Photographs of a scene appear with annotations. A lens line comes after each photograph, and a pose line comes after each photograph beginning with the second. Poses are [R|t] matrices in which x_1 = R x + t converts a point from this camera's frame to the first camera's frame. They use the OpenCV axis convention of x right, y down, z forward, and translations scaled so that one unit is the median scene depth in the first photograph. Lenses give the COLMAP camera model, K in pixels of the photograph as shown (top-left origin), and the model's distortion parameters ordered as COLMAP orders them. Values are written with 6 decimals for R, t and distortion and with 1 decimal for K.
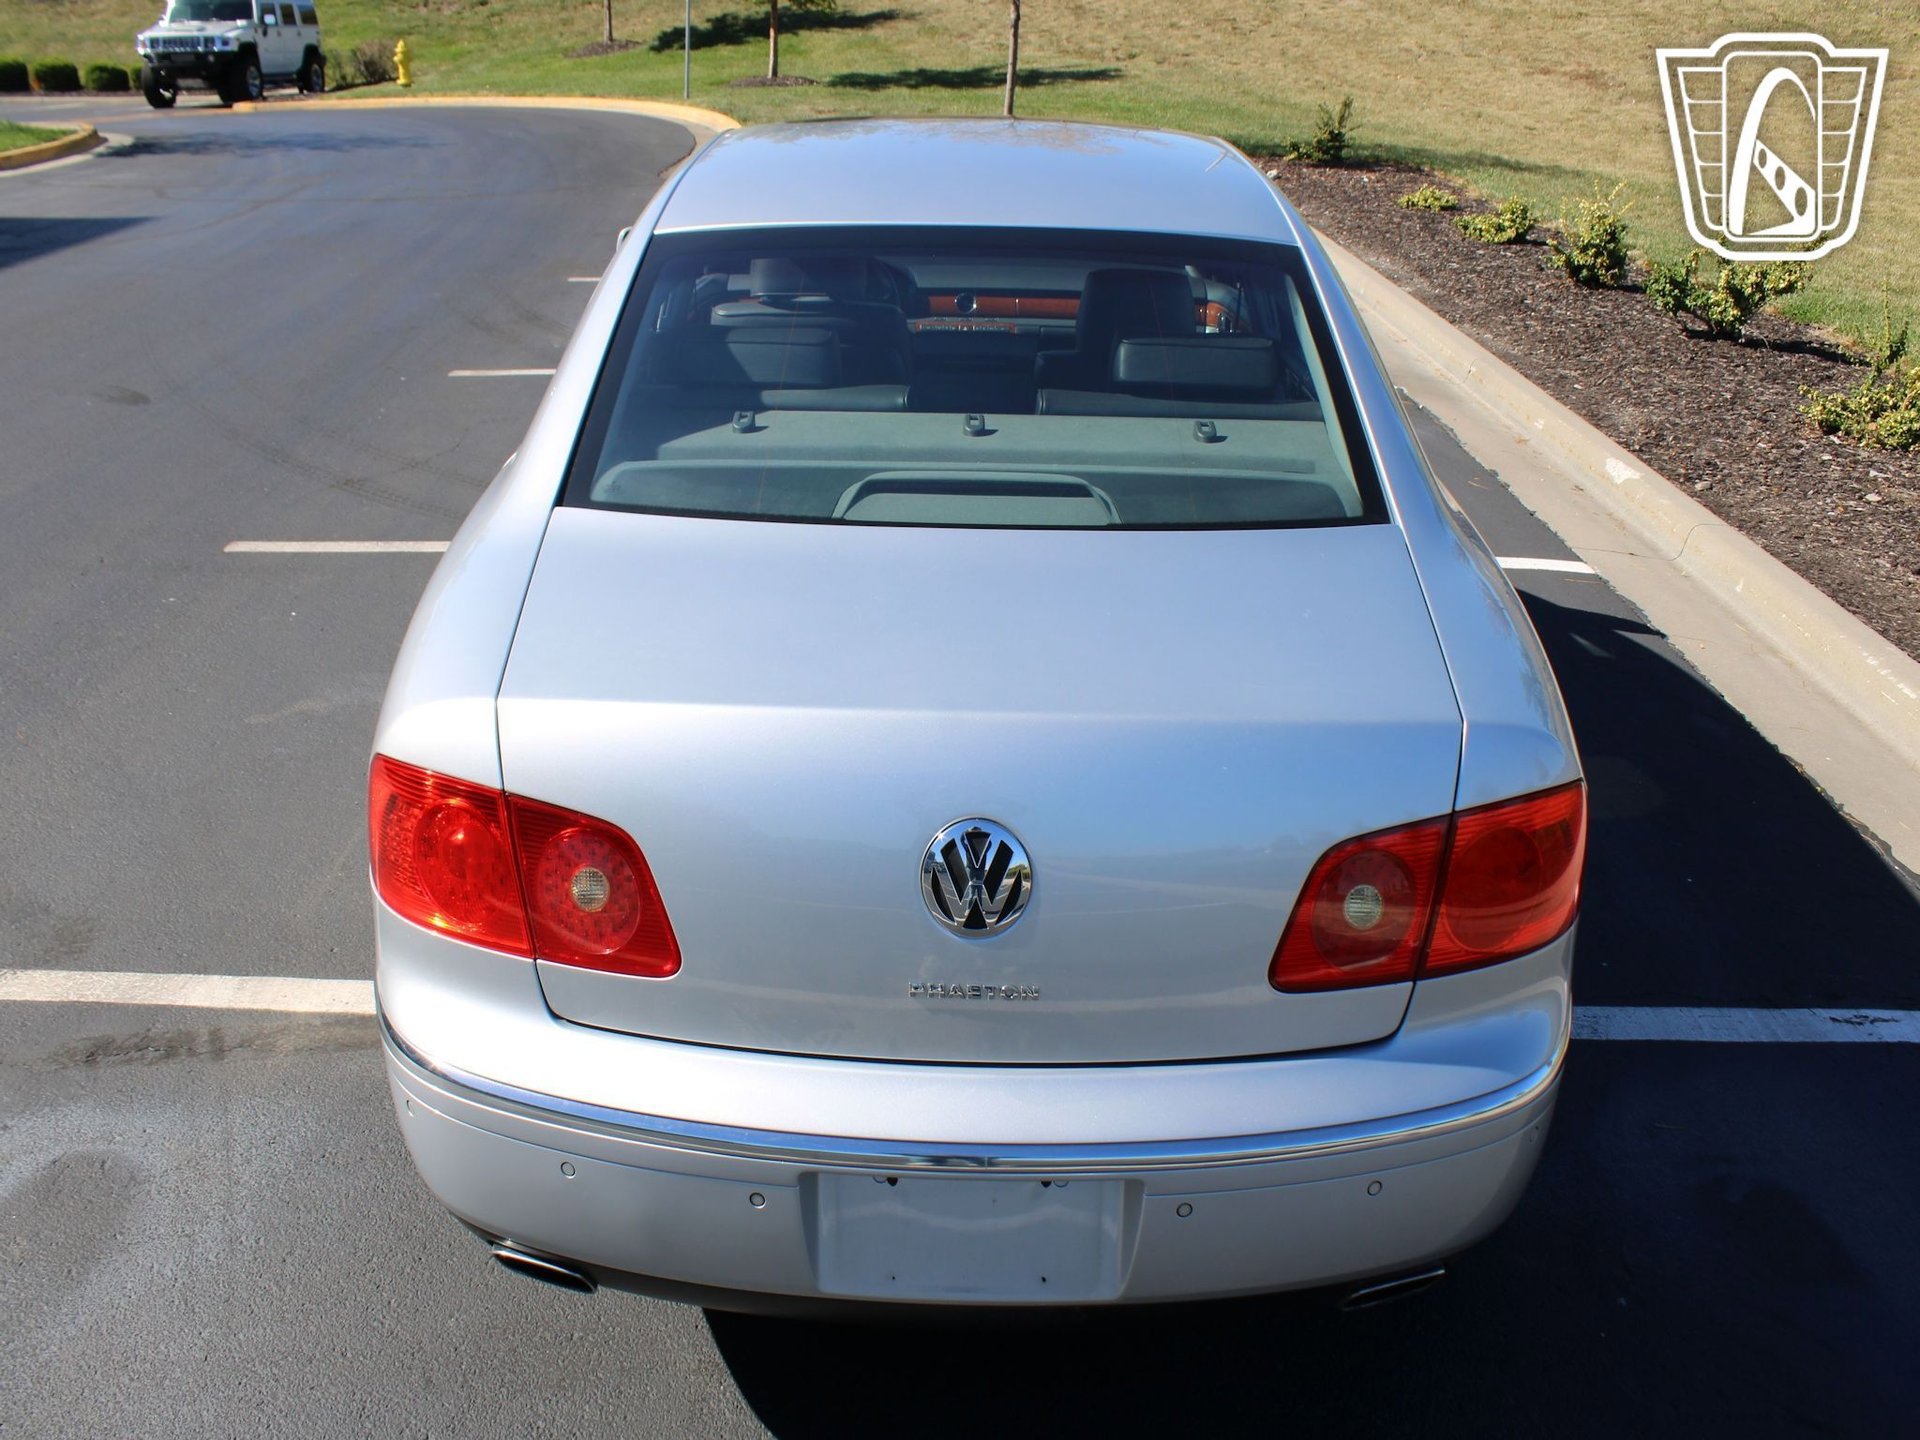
lens RADIAL K [[1877.7, 0, 960.0], [0, 1877.7, 720.0], [0, 0, 1]] dist [-0.255756, 0.279250]
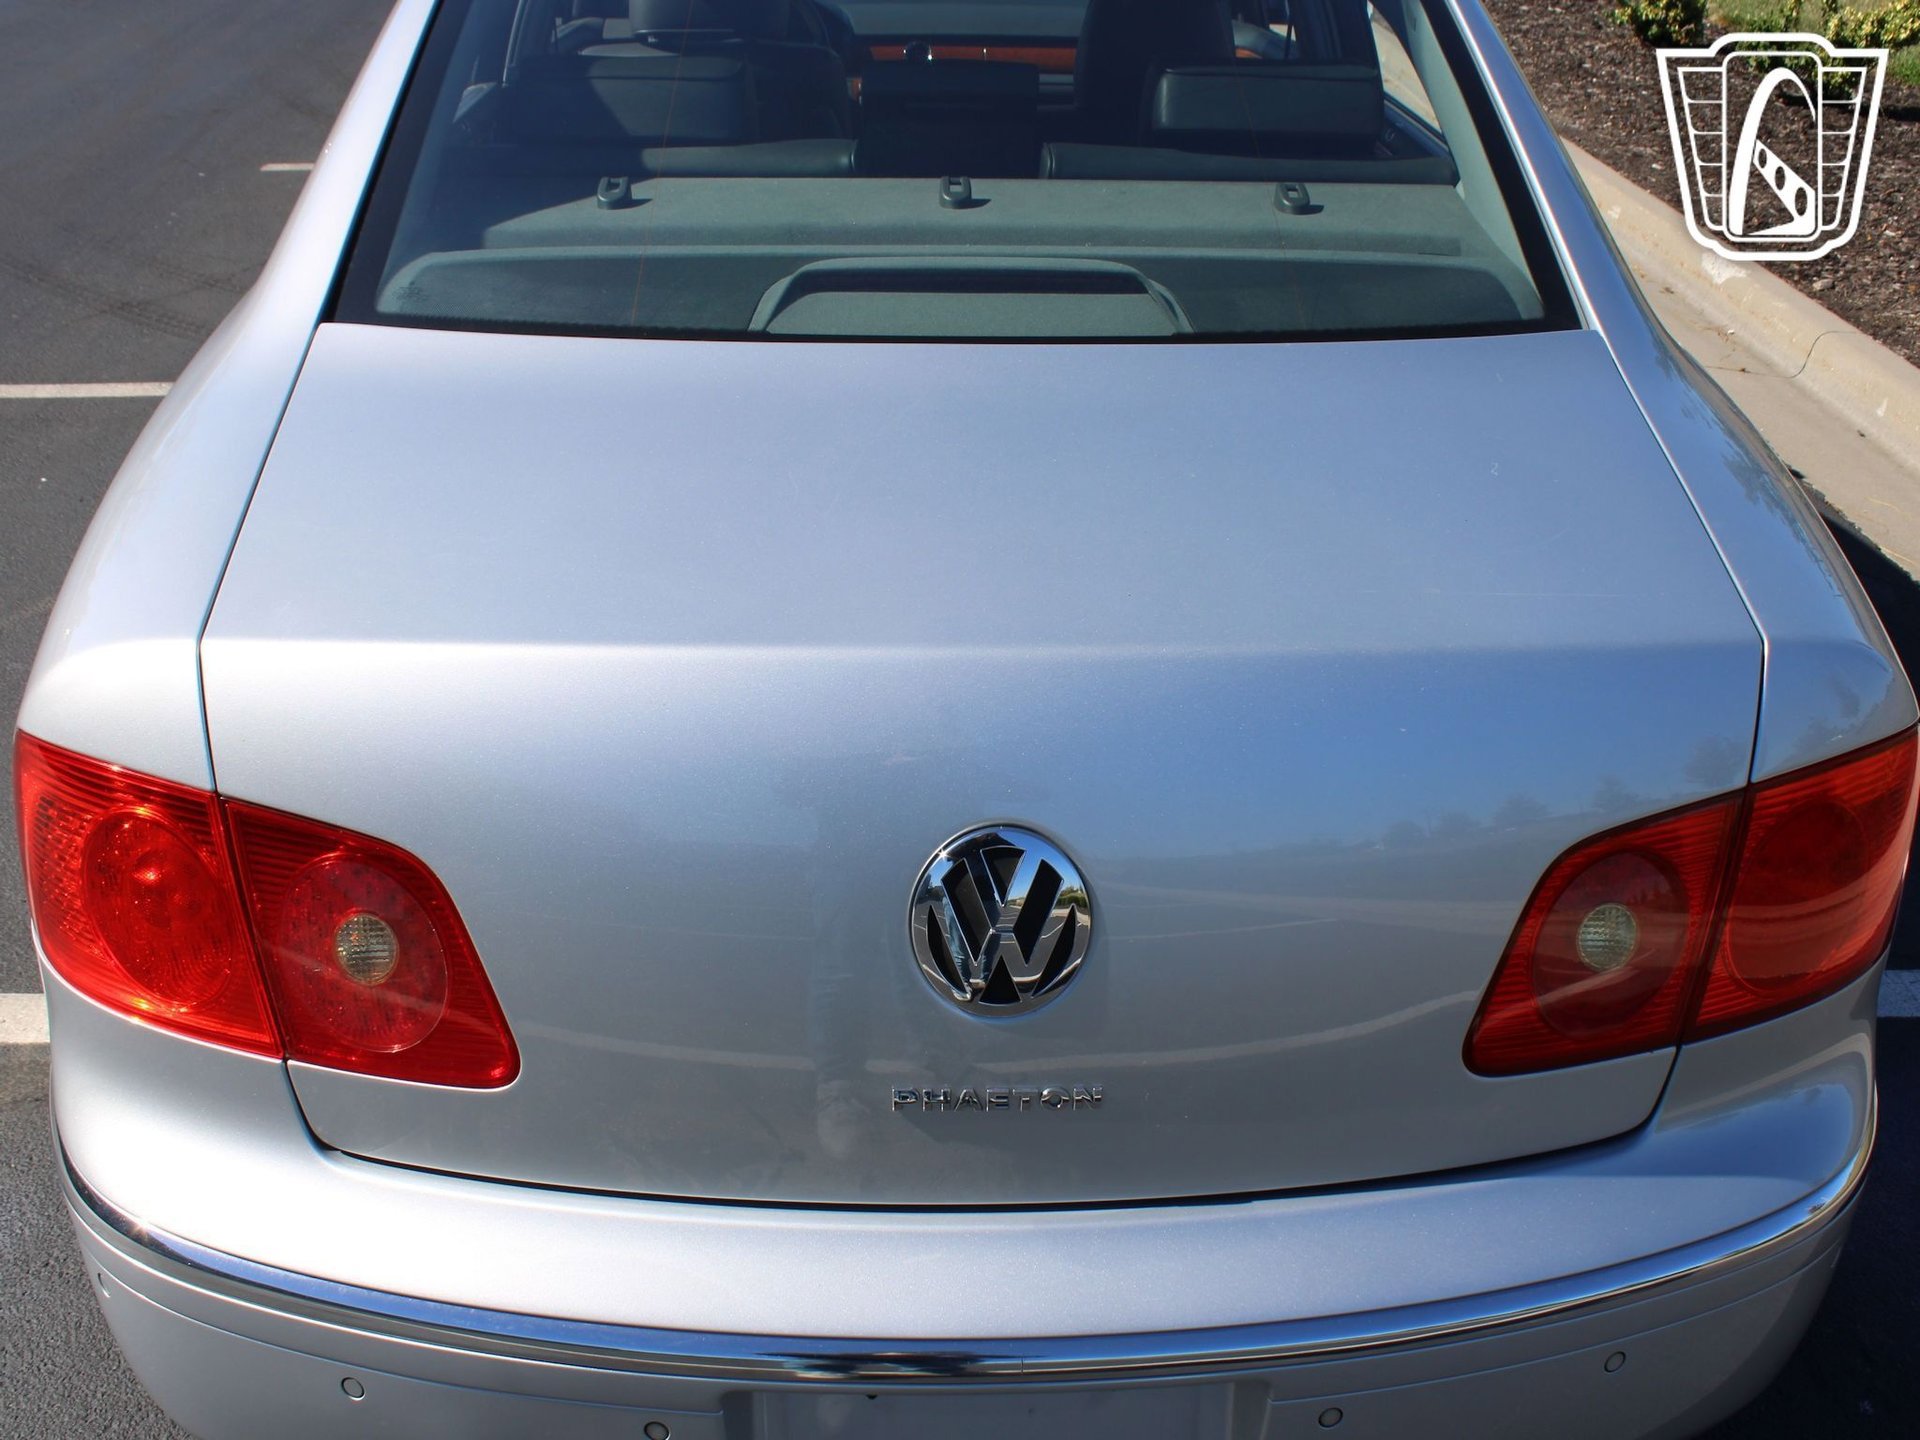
lens RADIAL K [[2031.8, 0, 960.0], [0, 2031.8, 720.0], [0, 0, 1]] dist [-0.136764, 0.146936]
pose [[0.999331, -0.021650, 0.029477, -0.007468], [0.019361, 0.996932, 0.075847, -0.010173], [-0.031028, -0.075225, 0.996684, 0.115546]]
